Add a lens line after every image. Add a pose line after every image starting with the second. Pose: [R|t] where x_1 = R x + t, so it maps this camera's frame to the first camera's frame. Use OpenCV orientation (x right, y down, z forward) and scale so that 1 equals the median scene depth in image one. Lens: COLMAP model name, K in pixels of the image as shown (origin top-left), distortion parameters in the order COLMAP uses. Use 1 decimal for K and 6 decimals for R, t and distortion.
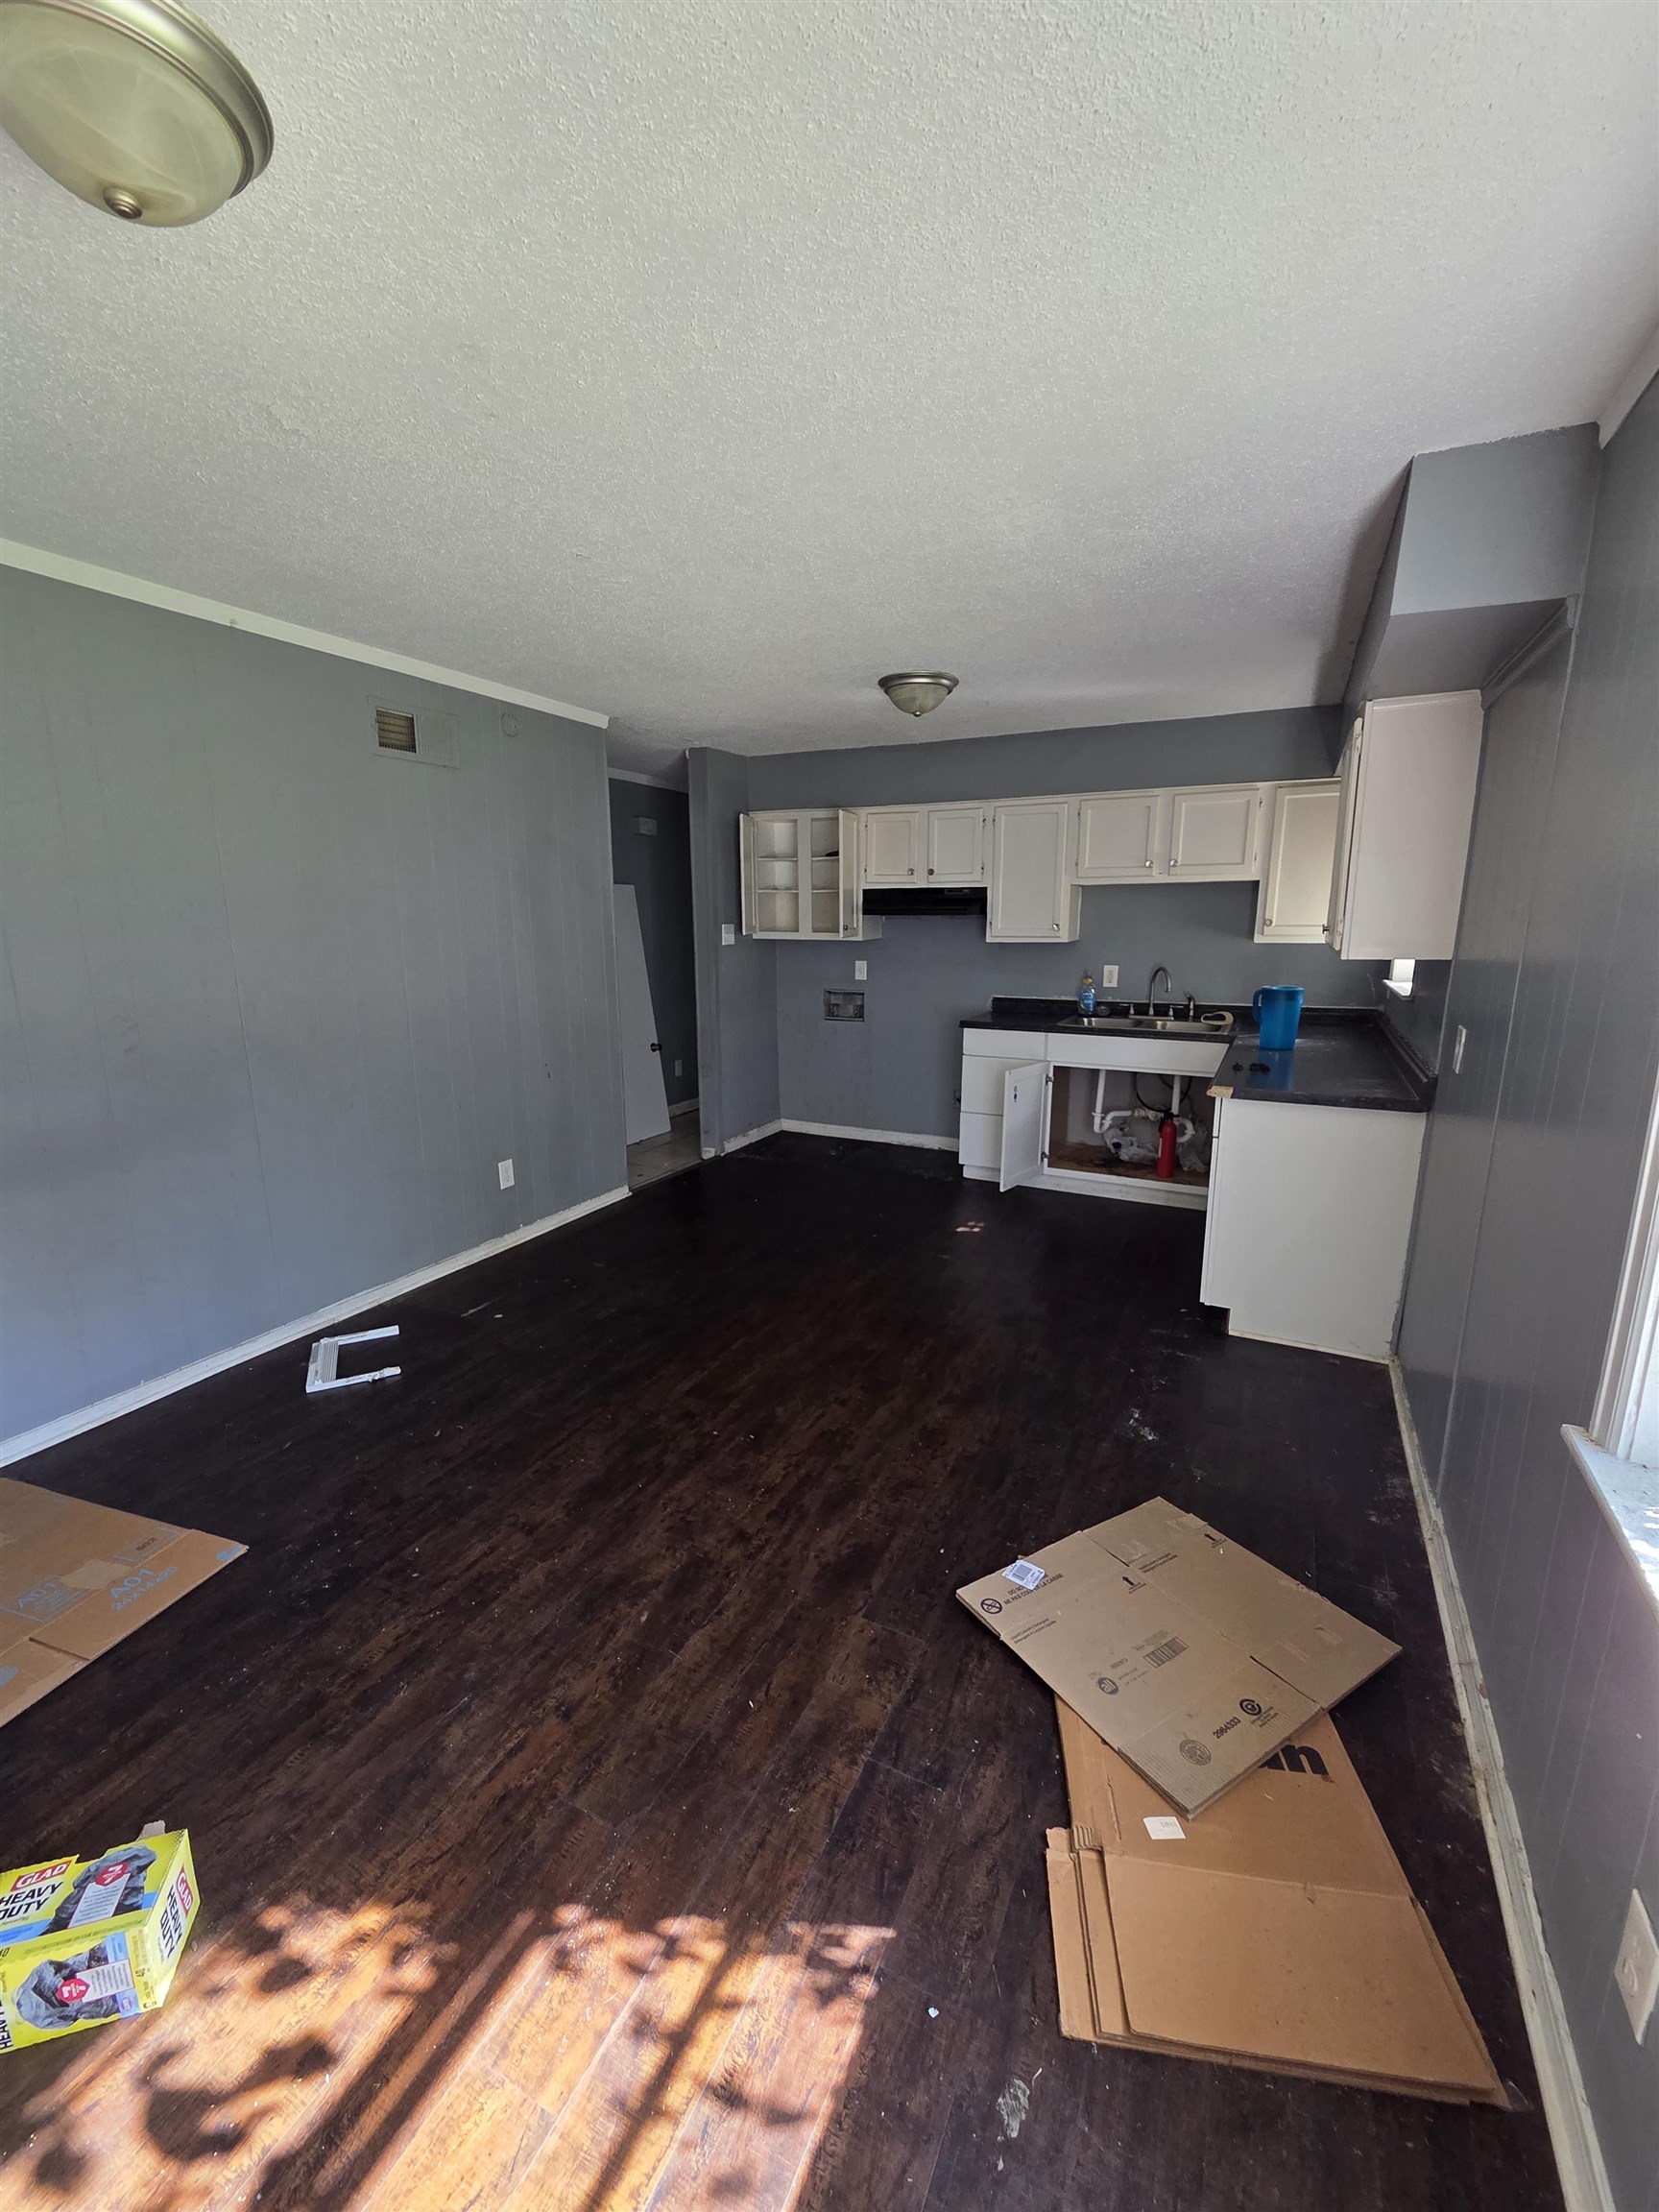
lens RADIAL K [[906.2, 0, 823.4], [0, 906.2, 1105.6], [0, 0, 1]] dist [0.004385, 0.001366]
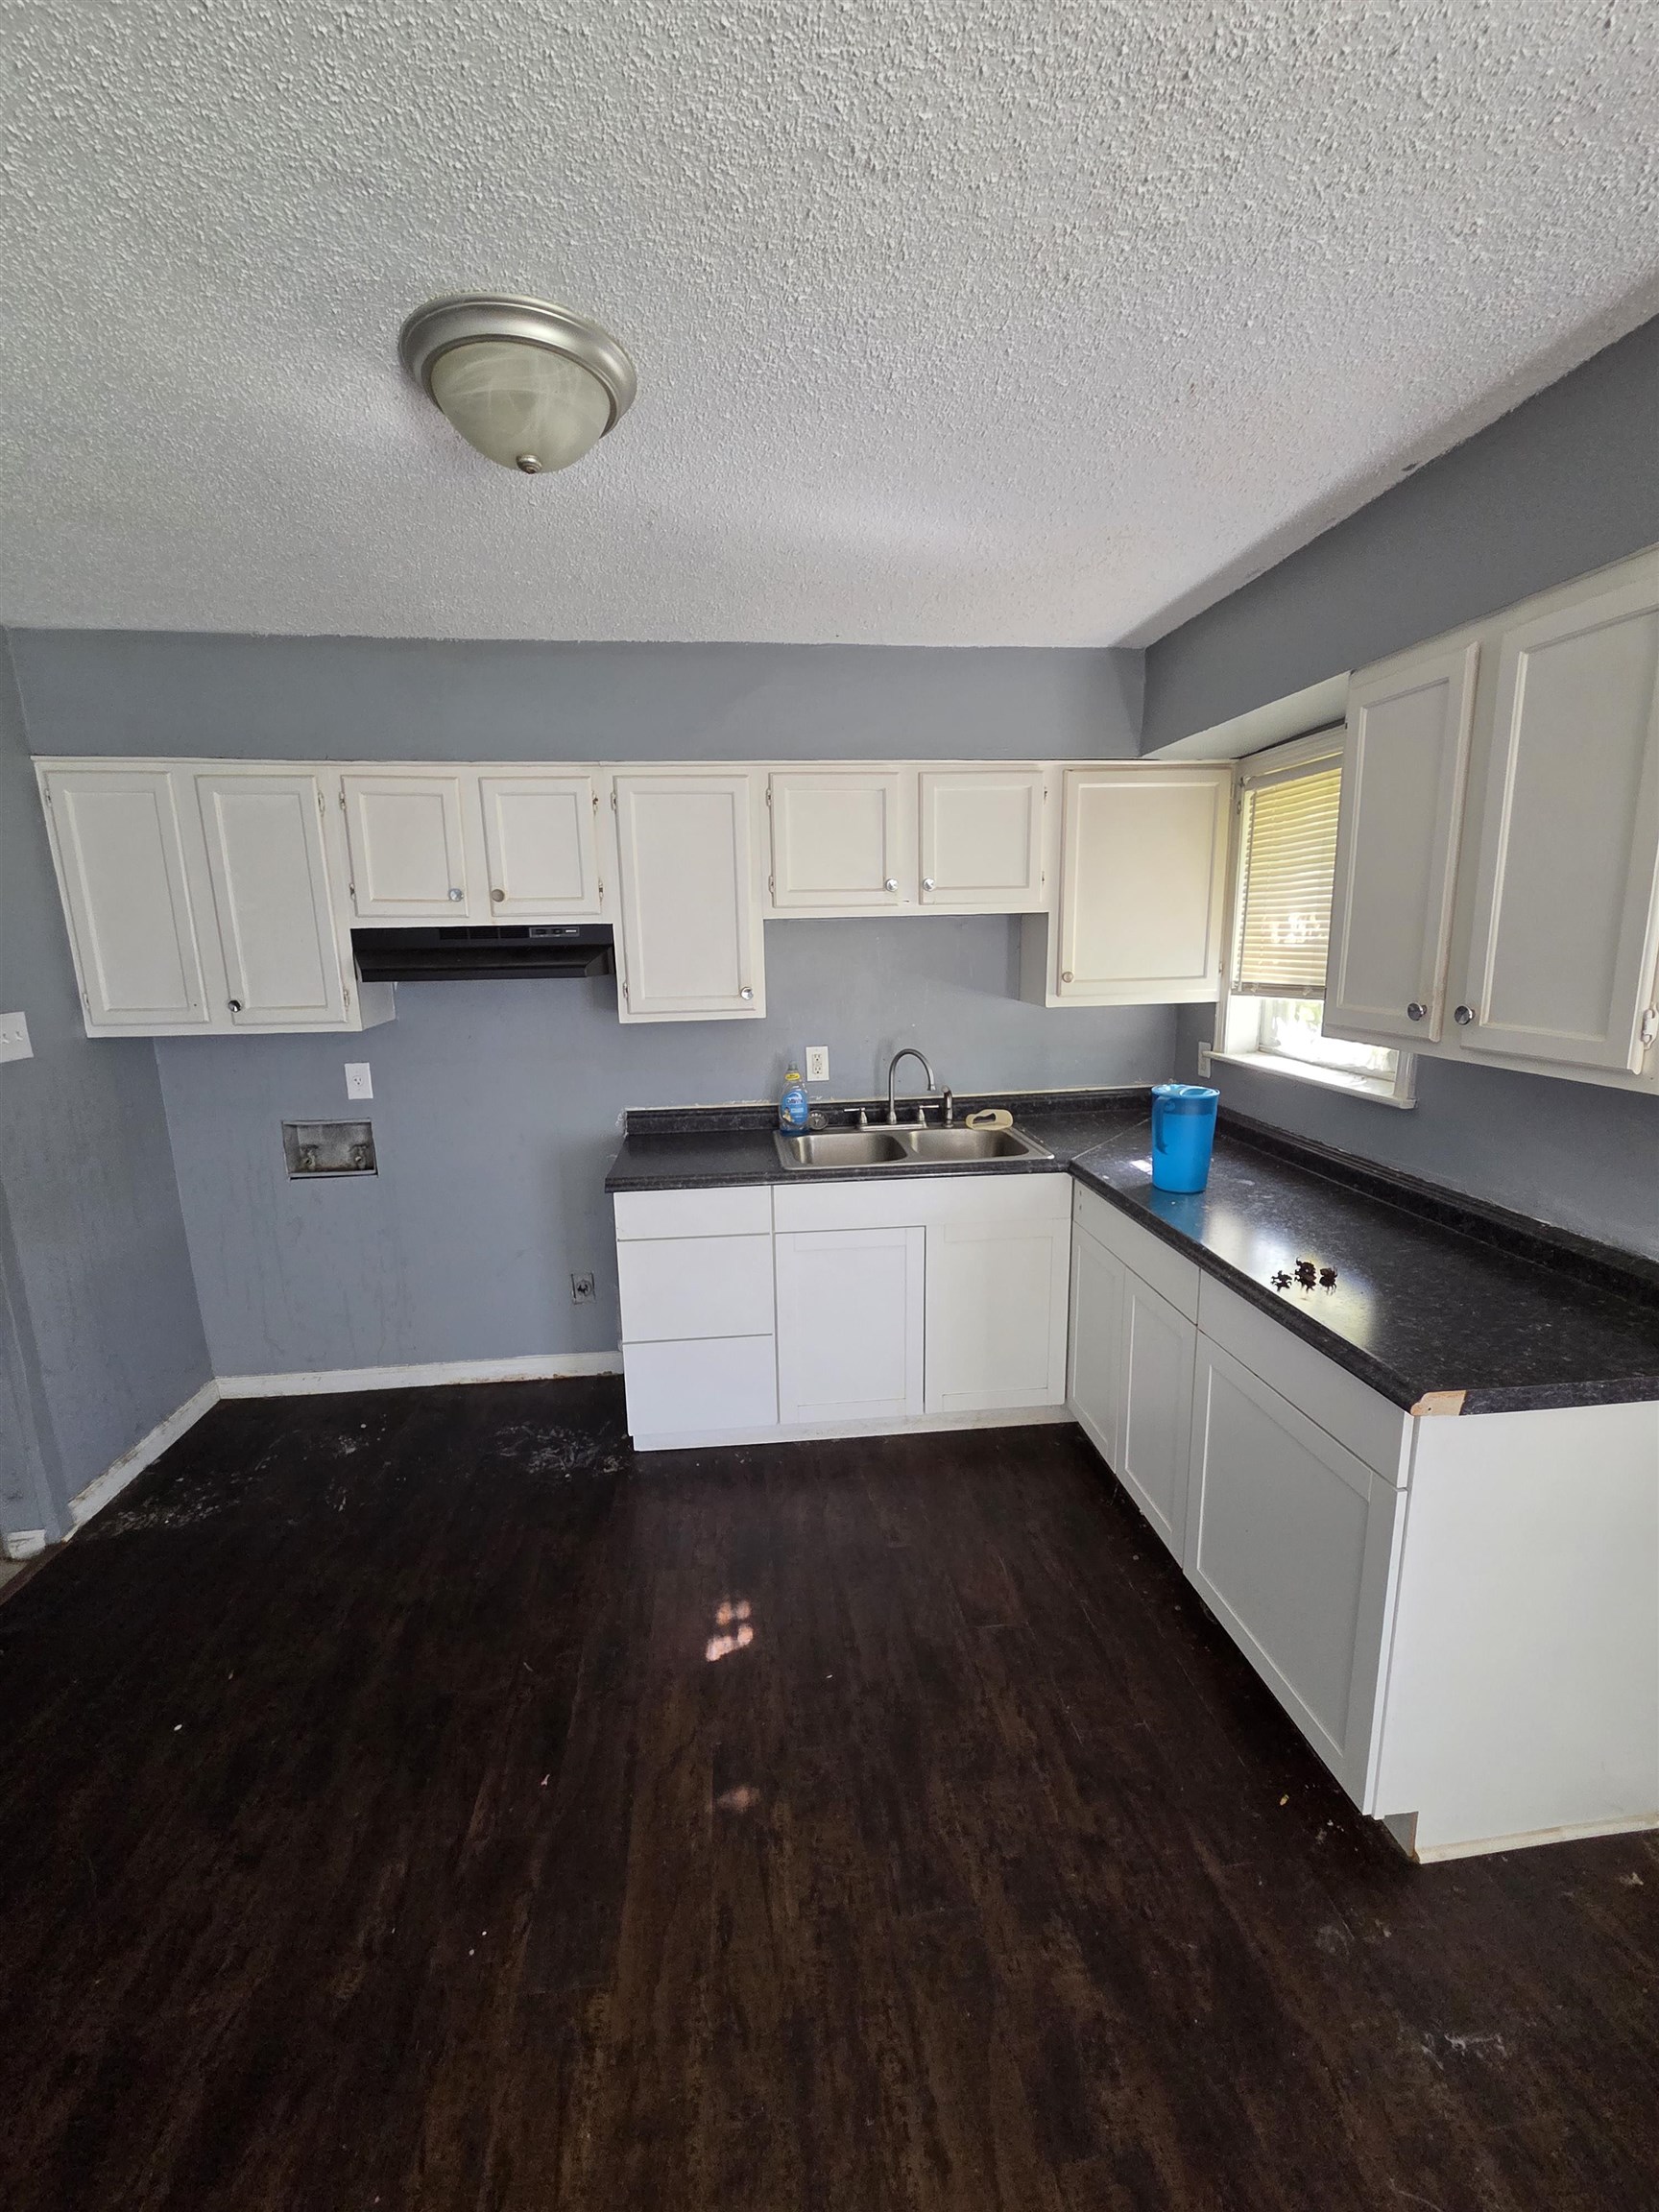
lens RADIAL K [[906.2, 0, 822.3], [0, 906.2, 1114.5], [0, 0, 1]] dist [0.004385, 0.001366]
pose [[0.838635, -0.121385, 0.530997, -0.016843], [0.129554, 0.991328, 0.022003, -0.122361], [-0.529063, 0.050340, 0.847088, 0.474300]]
